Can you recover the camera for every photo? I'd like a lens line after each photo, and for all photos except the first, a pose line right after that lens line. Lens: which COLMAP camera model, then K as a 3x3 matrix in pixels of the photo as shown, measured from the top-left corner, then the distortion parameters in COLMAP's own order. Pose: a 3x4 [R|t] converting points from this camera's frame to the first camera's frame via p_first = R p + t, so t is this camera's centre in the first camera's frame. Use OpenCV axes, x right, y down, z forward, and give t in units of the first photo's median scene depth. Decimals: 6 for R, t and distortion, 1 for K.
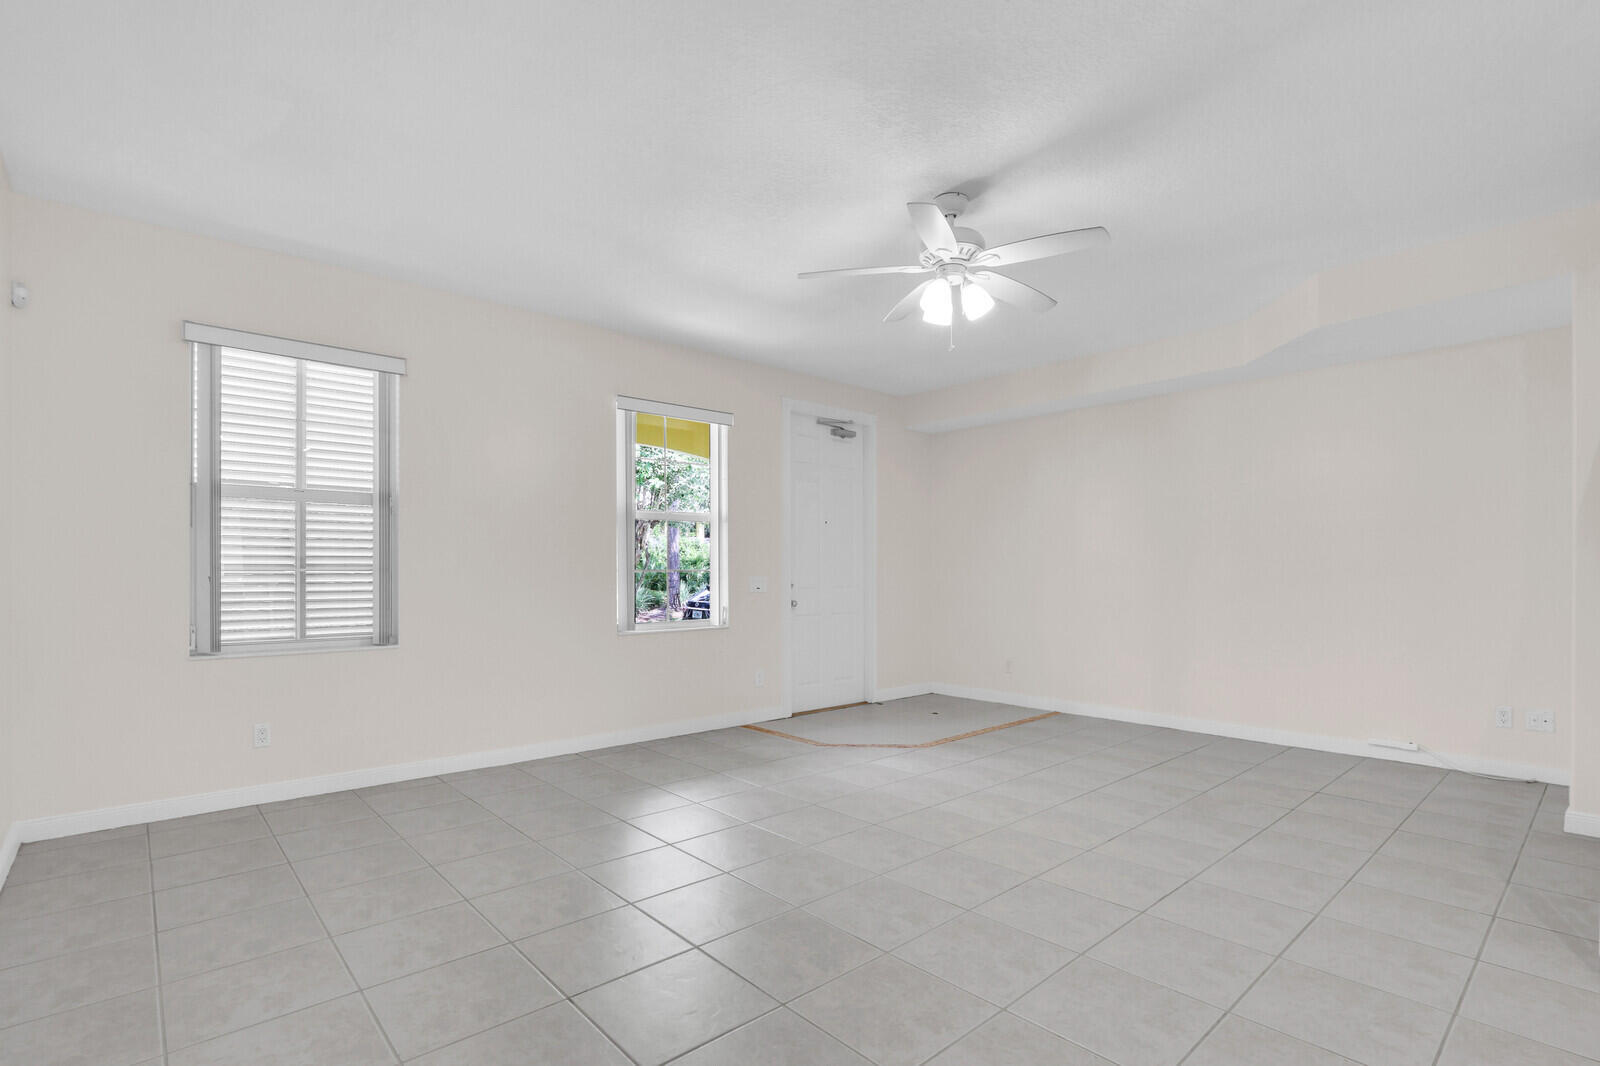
lens RADIAL K [[756.2, 0, 806.5], [0, 756.2, 578.6], [0, 0, 1]] dist [-0.018388, 0.001249]
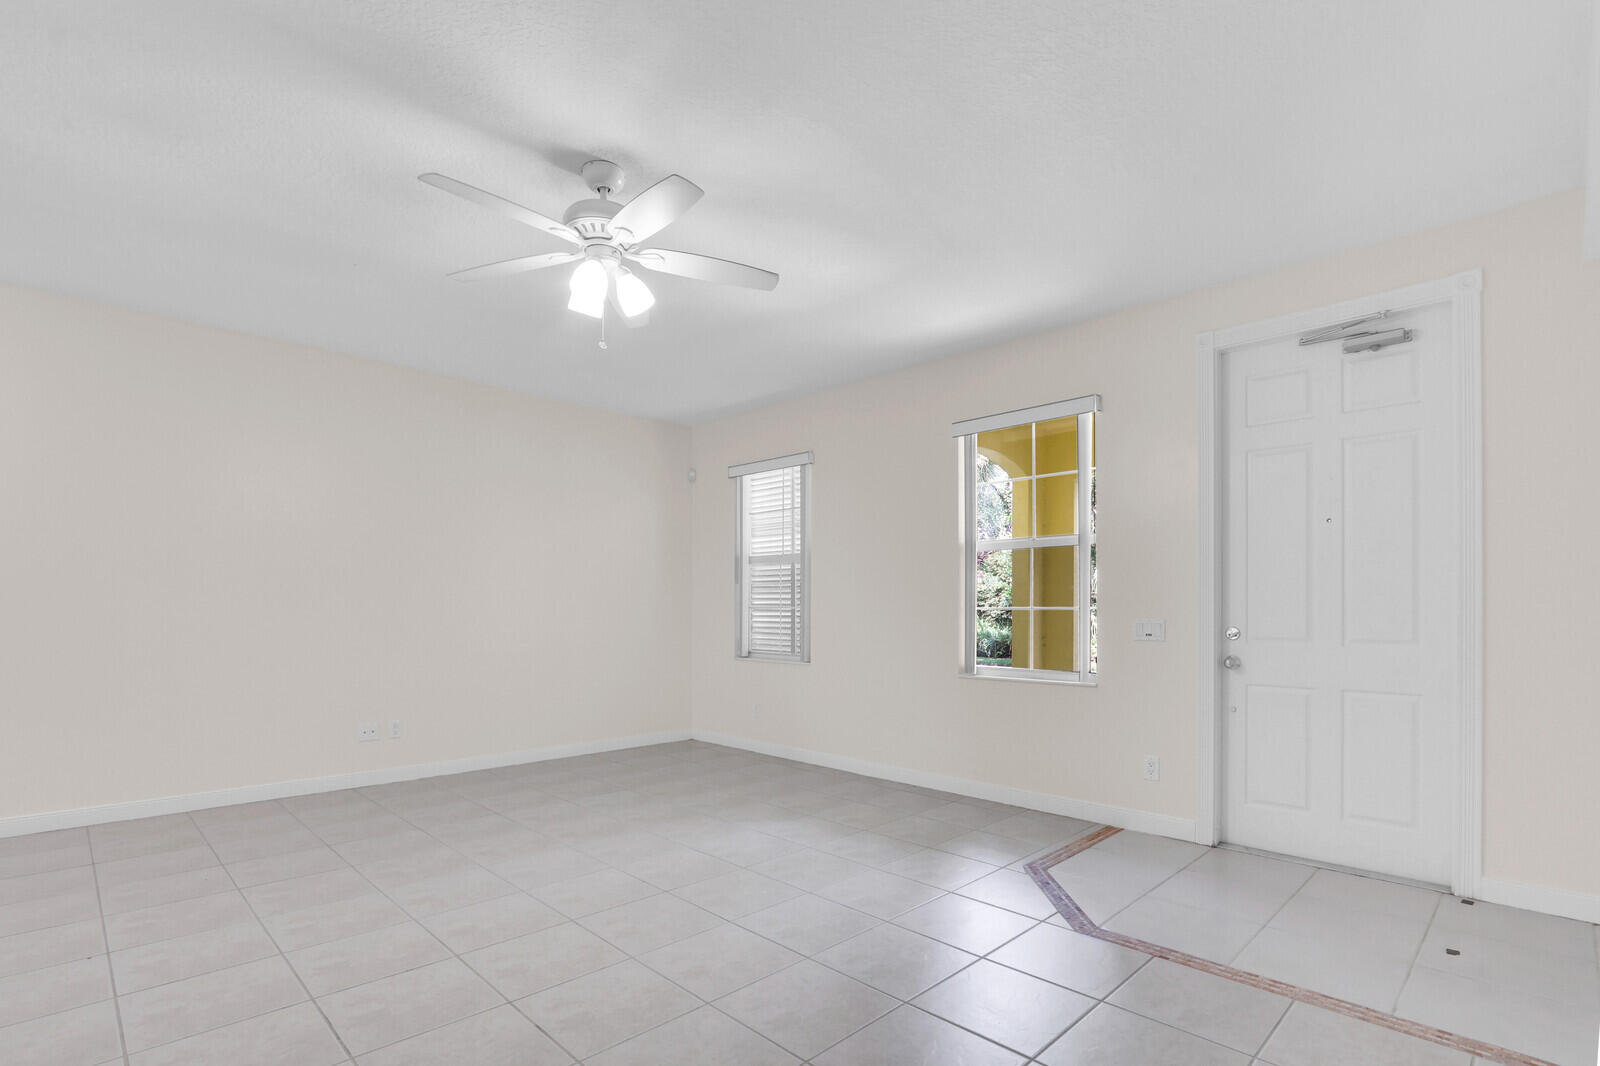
lens RADIAL K [[765.0, 0, 839.3], [0, 765.0, 602.7], [0, 0, 1]] dist [-0.014481, -0.000033]
pose [[0.074032, -0.004888, -0.997244, 0.768916], [-0.010106, 0.999933, -0.005651, -0.011788], [0.997205, 0.010497, 0.073978, 0.868546]]
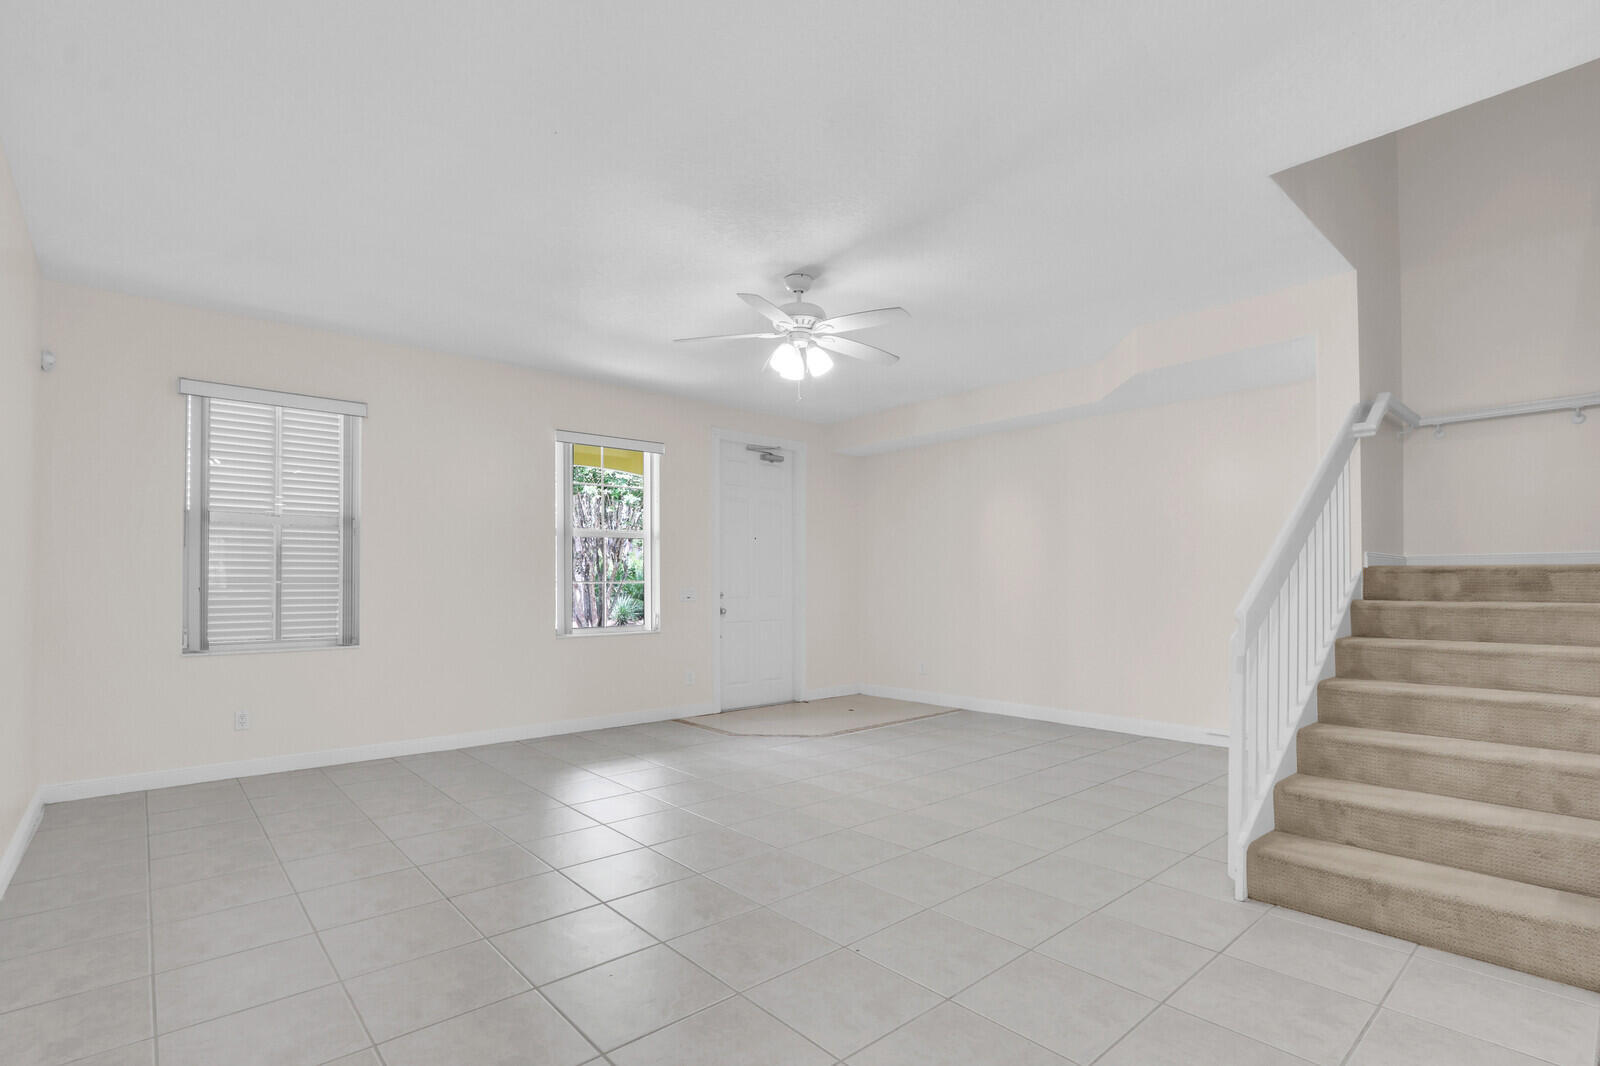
lens RADIAL K [[766.2, 0, 799.8], [0, 766.2, 578.1], [0, 0, 1]] dist [-0.010898, -0.000193]
pose [[0.999898, -0.002554, -0.014043, 0.151245], [0.002315, 0.999853, -0.016983, 0.004464], [0.014085, 0.016948, 0.999757, -0.172739]]
